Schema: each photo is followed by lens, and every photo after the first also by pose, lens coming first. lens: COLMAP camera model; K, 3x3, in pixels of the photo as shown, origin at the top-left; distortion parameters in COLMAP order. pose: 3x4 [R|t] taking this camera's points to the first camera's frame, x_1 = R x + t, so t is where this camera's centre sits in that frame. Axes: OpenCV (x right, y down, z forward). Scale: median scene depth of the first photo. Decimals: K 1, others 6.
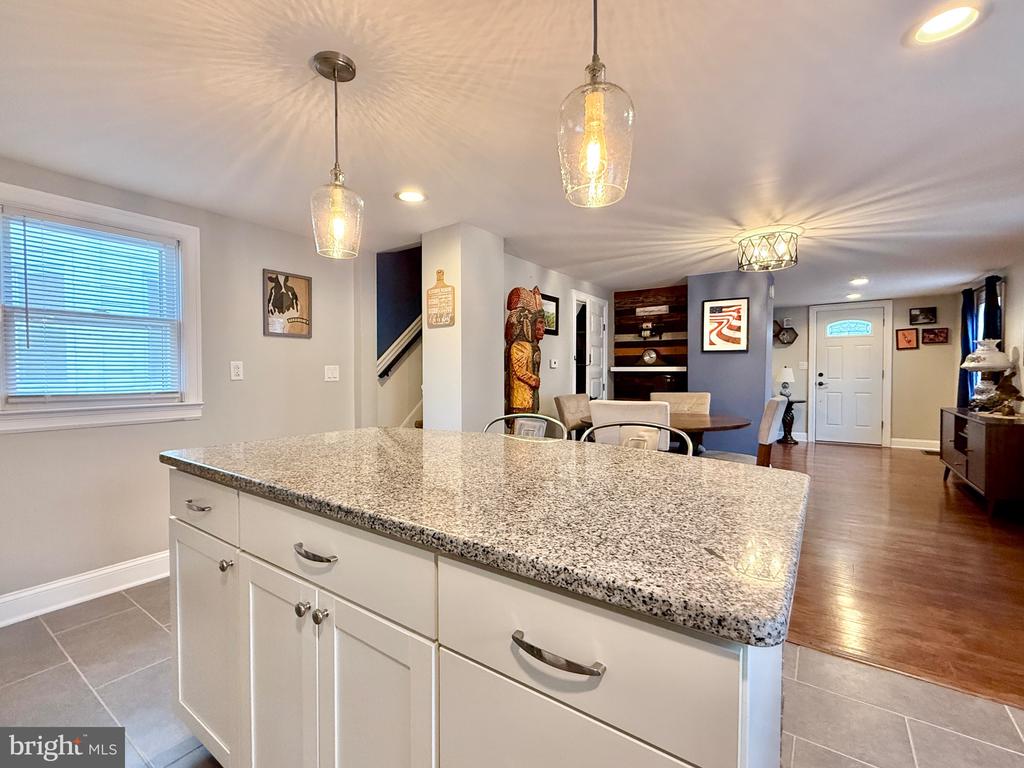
lens RADIAL K [[452.5, 0, 507.5], [0, 452.5, 383.8], [0, 0, 1]] dist [0.000199, -0.000007]
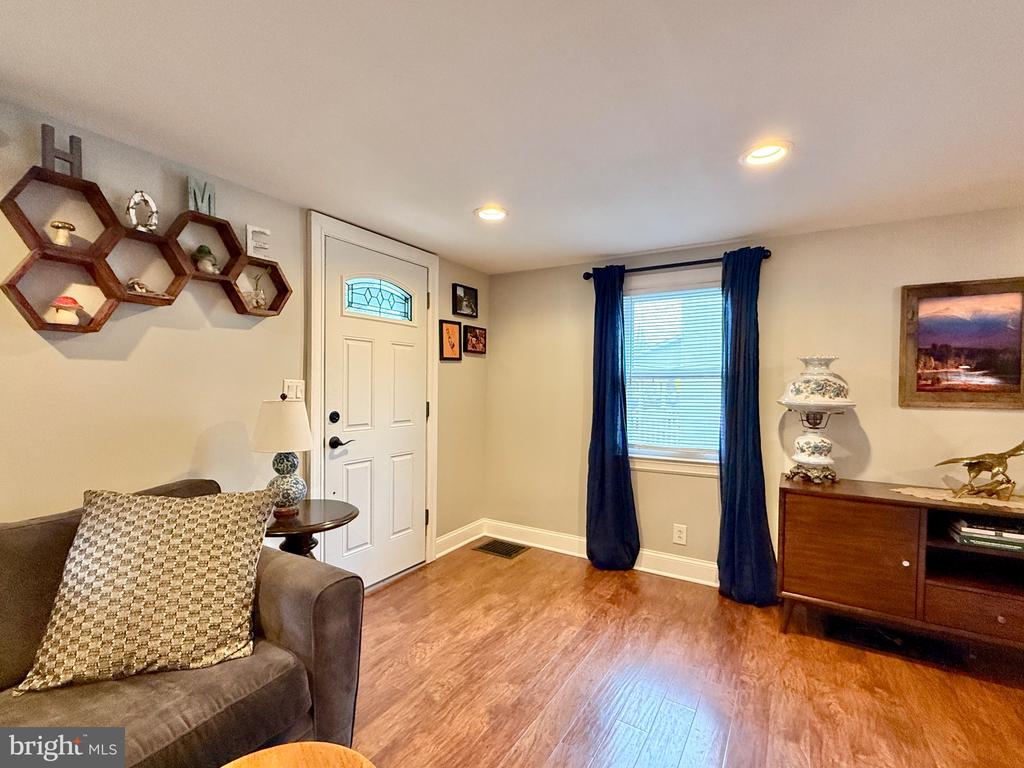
lens RADIAL K [[490.9, 0, 486.3], [0, 490.9, 389.8], [0, 0, 1]] dist [0.001194, 0.000207]
pose [[-0.047622, -0.004790, 0.998854, 0.330400], [0.017883, 0.999824, 0.005648, -0.046898], [-0.998705, 0.018131, -0.047528, 1.018296]]
